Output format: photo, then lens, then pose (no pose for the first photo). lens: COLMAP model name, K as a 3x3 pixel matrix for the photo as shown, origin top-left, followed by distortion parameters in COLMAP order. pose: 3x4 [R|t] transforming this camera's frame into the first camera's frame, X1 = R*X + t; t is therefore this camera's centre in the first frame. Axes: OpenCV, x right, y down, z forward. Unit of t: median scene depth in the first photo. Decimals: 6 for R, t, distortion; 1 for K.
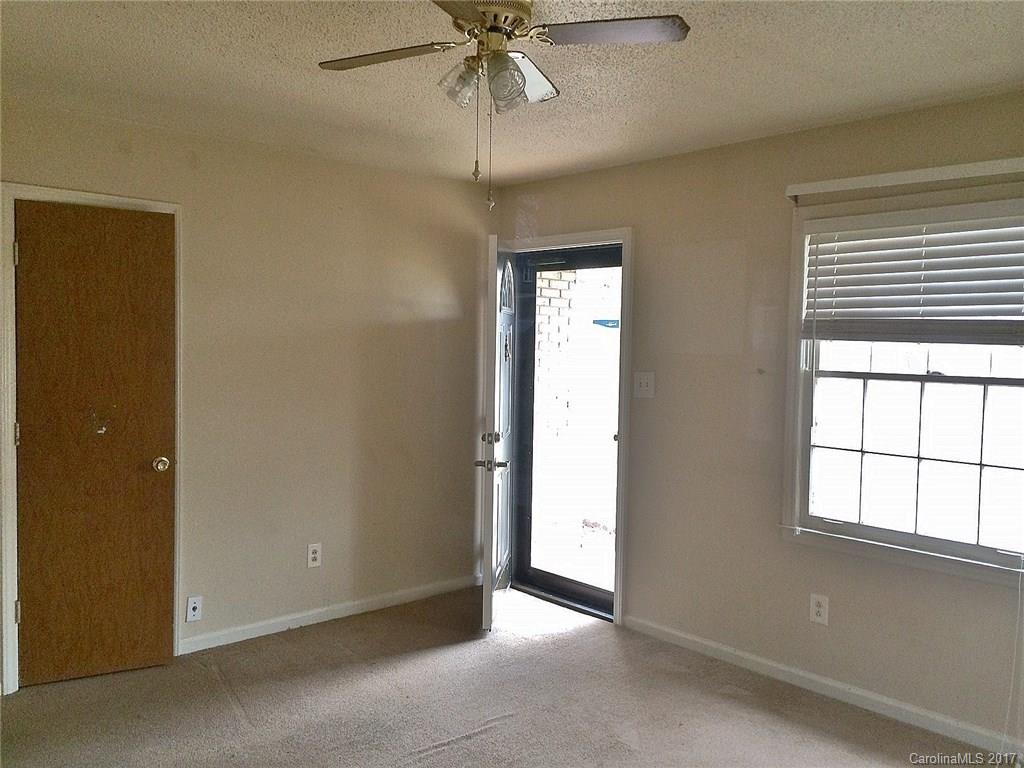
lens RADIAL K [[870.9, 0, 515.8], [0, 870.9, 380.2], [0, 0, 1]] dist [0.011288, -0.000791]
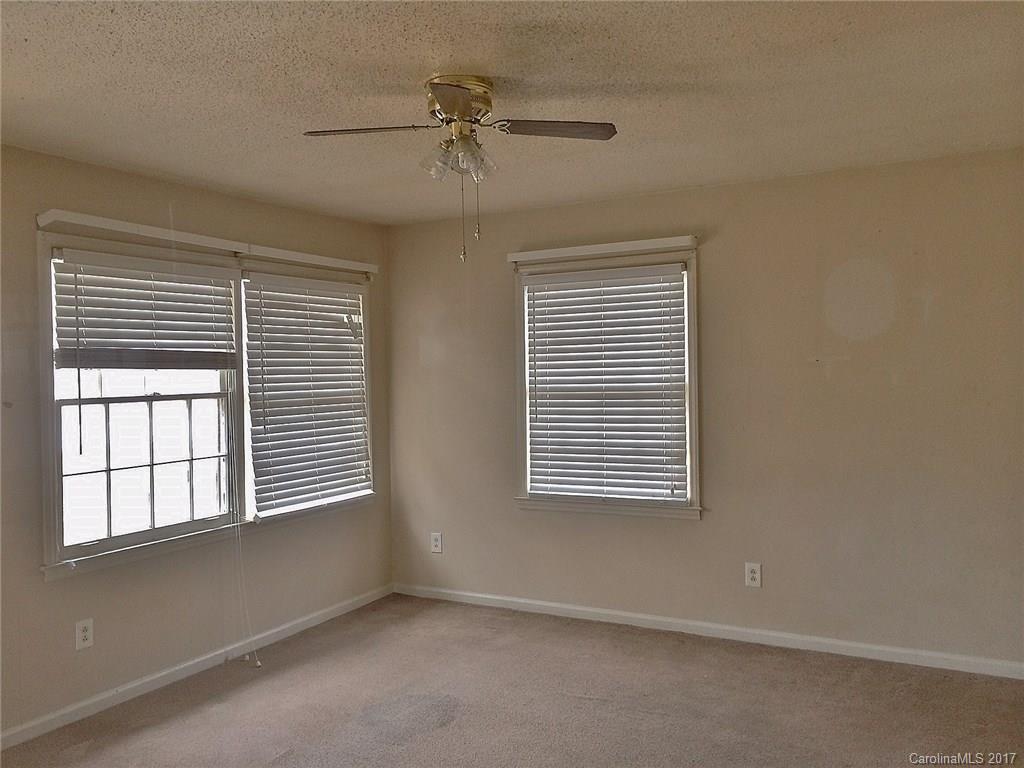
lens RADIAL K [[870.9, 0, 513.9], [0, 870.9, 385.0], [0, 0, 1]] dist [0.011288, -0.000791]
pose [[-0.327618, -0.037541, 0.944064, -0.787947], [0.051695, 0.997001, 0.057586, -0.060518], [-0.943395, 0.067670, -0.324695, 0.868135]]
